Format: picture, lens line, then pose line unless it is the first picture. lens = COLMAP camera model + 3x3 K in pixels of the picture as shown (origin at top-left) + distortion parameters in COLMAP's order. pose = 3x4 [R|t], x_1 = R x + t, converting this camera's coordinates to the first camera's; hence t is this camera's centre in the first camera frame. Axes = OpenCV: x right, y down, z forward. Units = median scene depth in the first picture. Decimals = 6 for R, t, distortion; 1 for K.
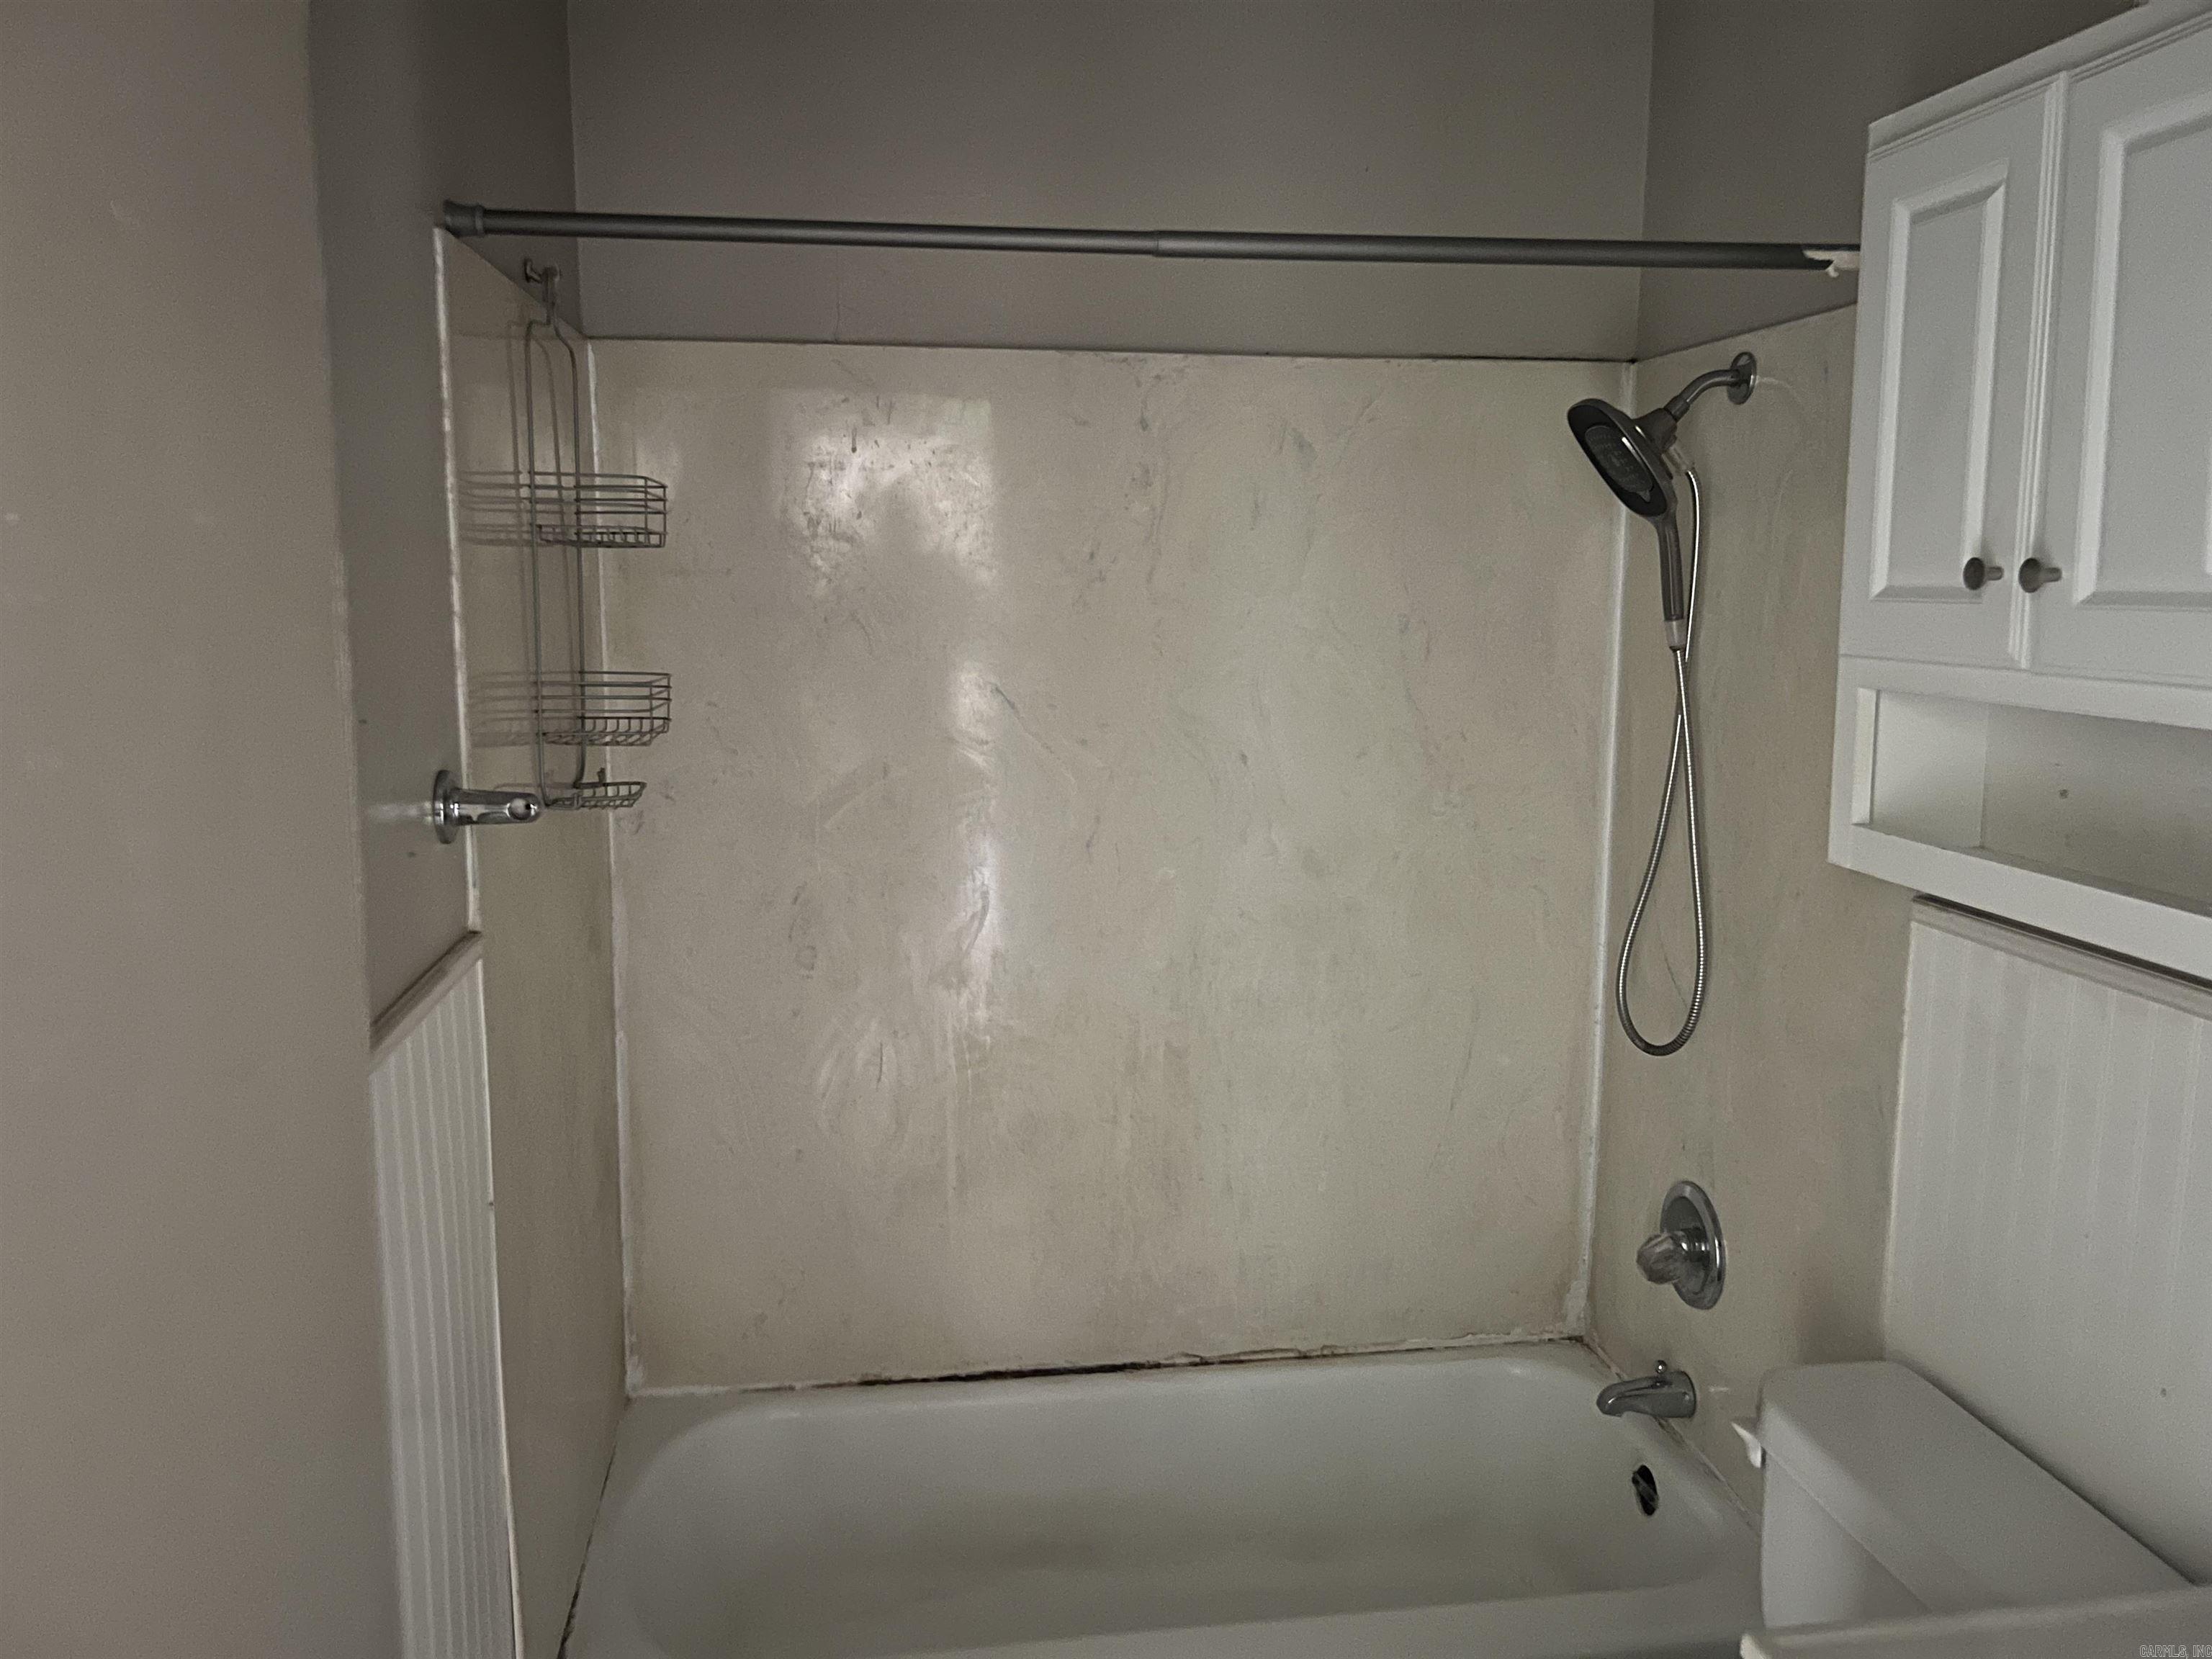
lens RADIAL K [[1661.8, 0, 1116.8], [0, 1661.8, 834.6], [0, 0, 1]] dist [0.048554, -0.053565]
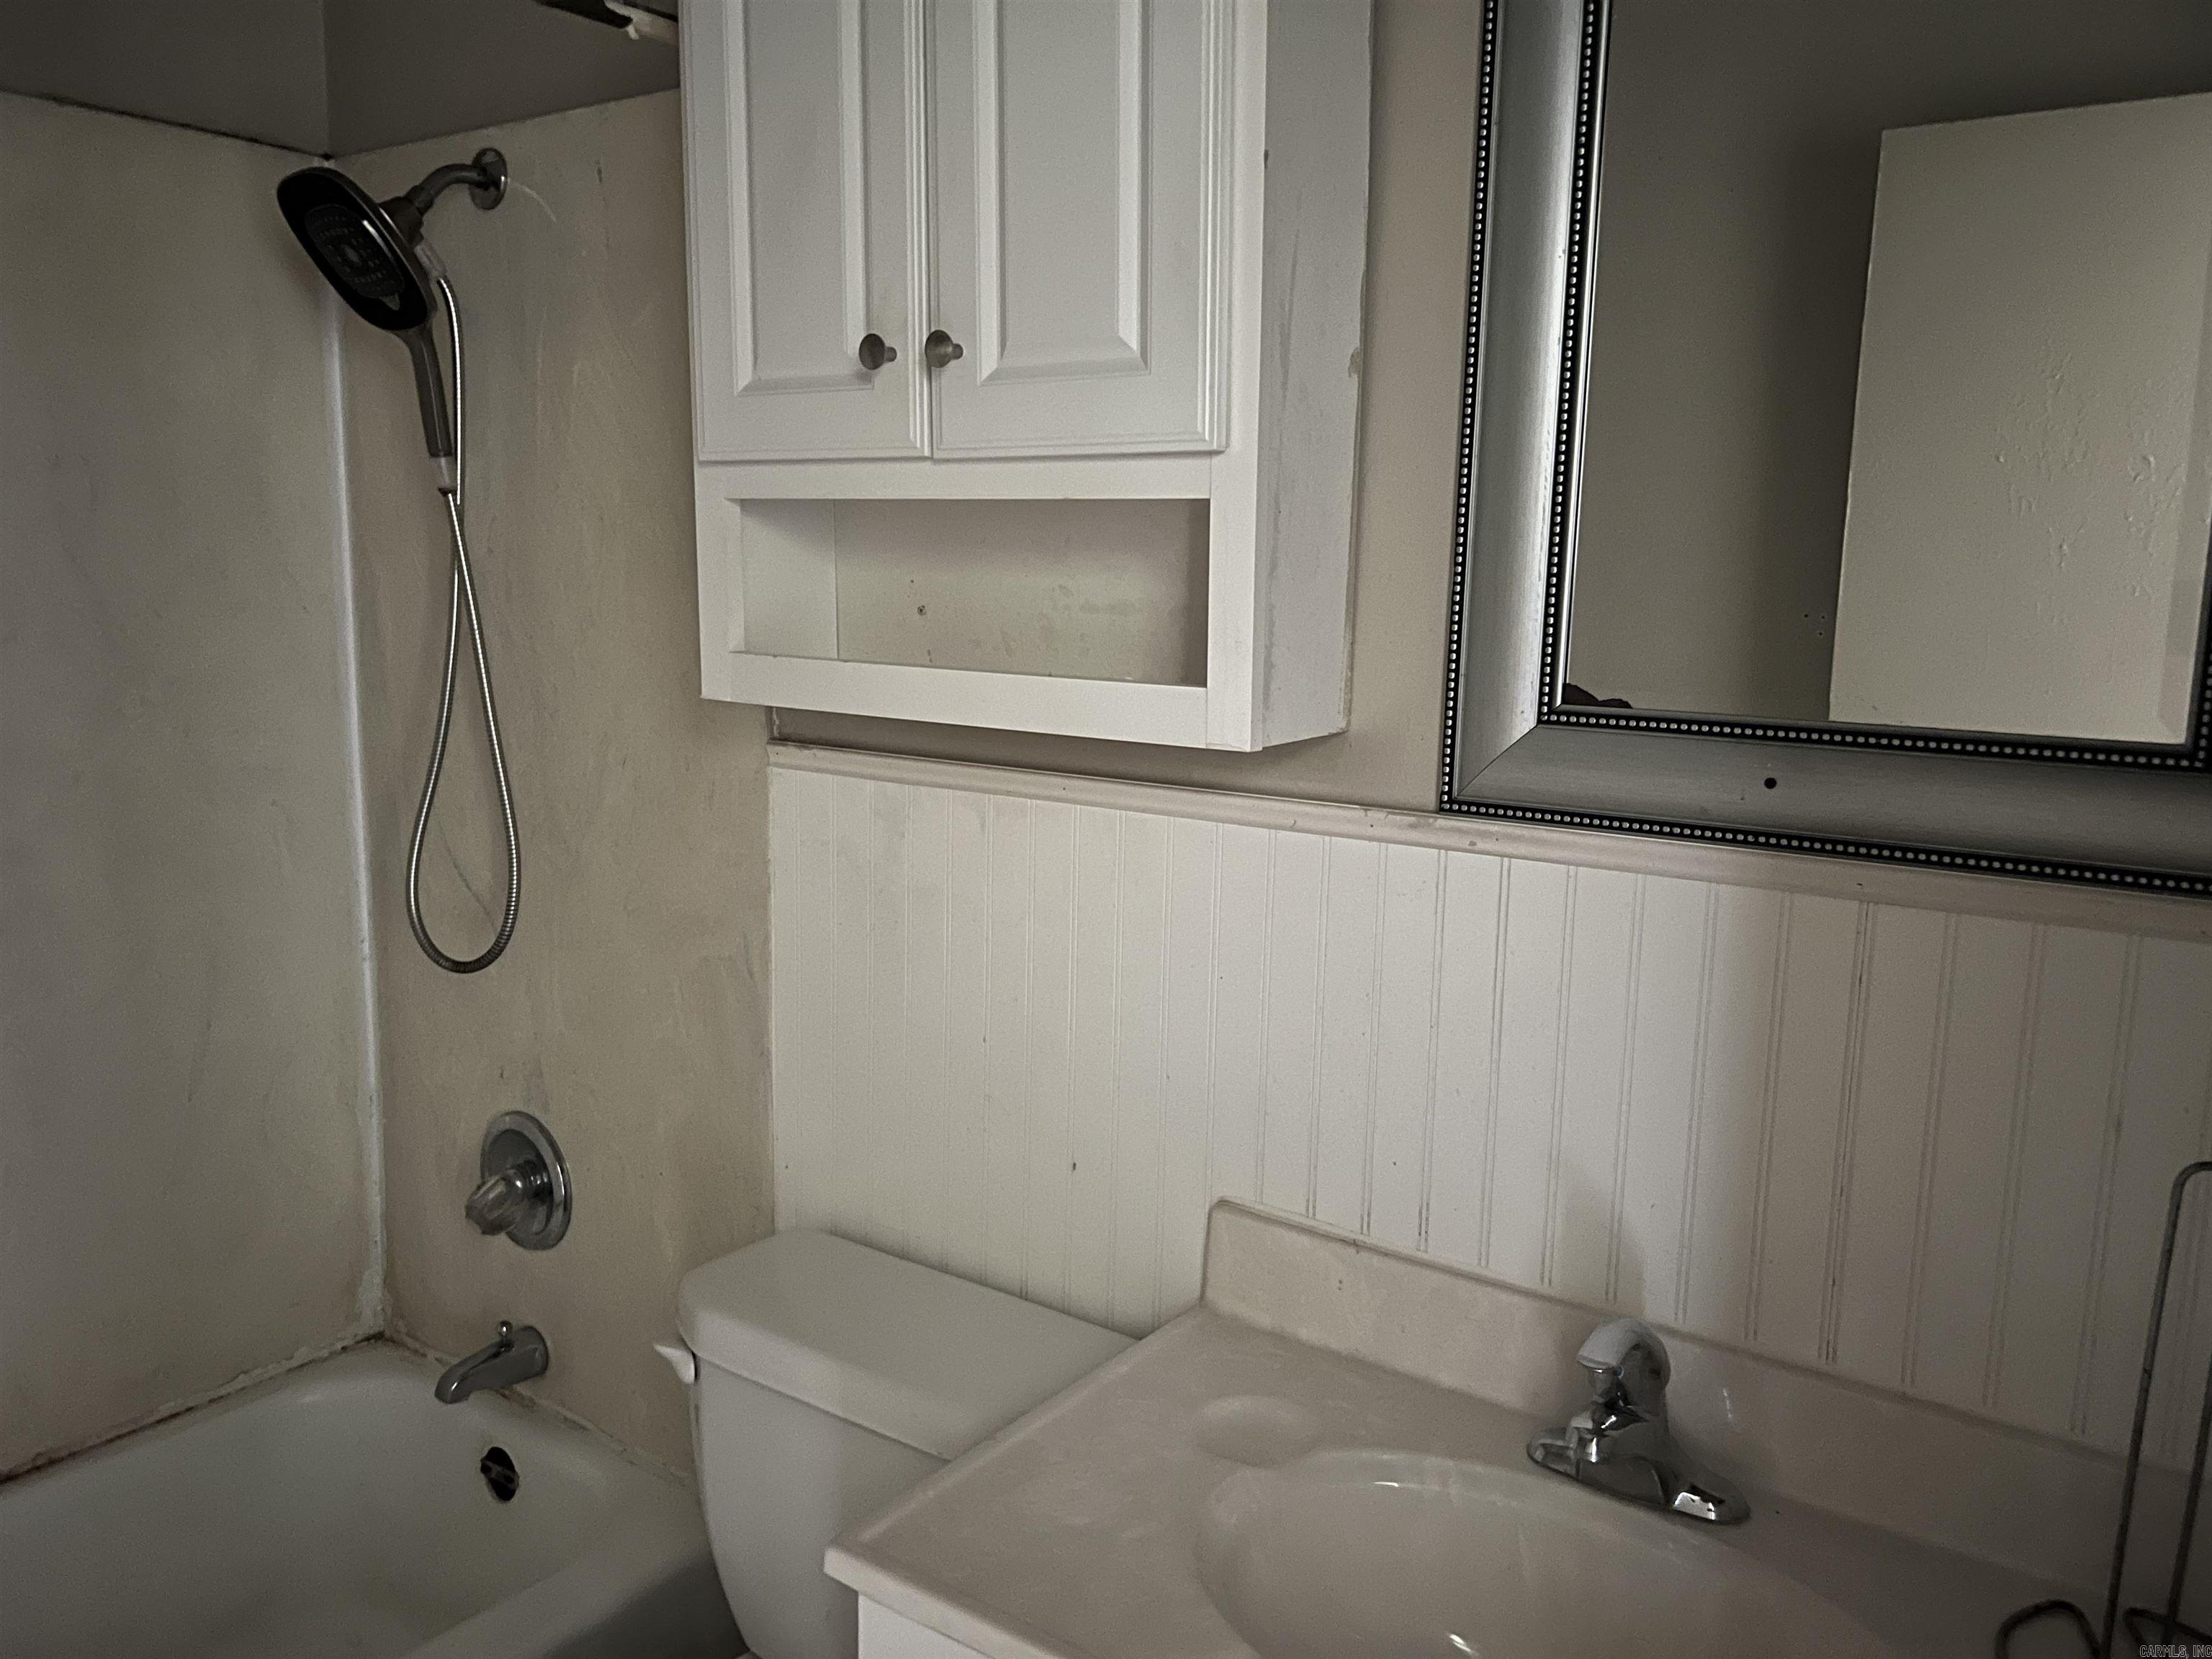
lens RADIAL K [[1661.8, 0, 1105.0], [0, 1661.8, 835.5], [0, 0, 1]] dist [0.048554, -0.053565]
pose [[0.692402, -0.097919, 0.714836, -0.058155], [0.090370, 0.994716, 0.048723, 0.050376], [-0.715830, 0.030864, 0.697593, 0.167002]]
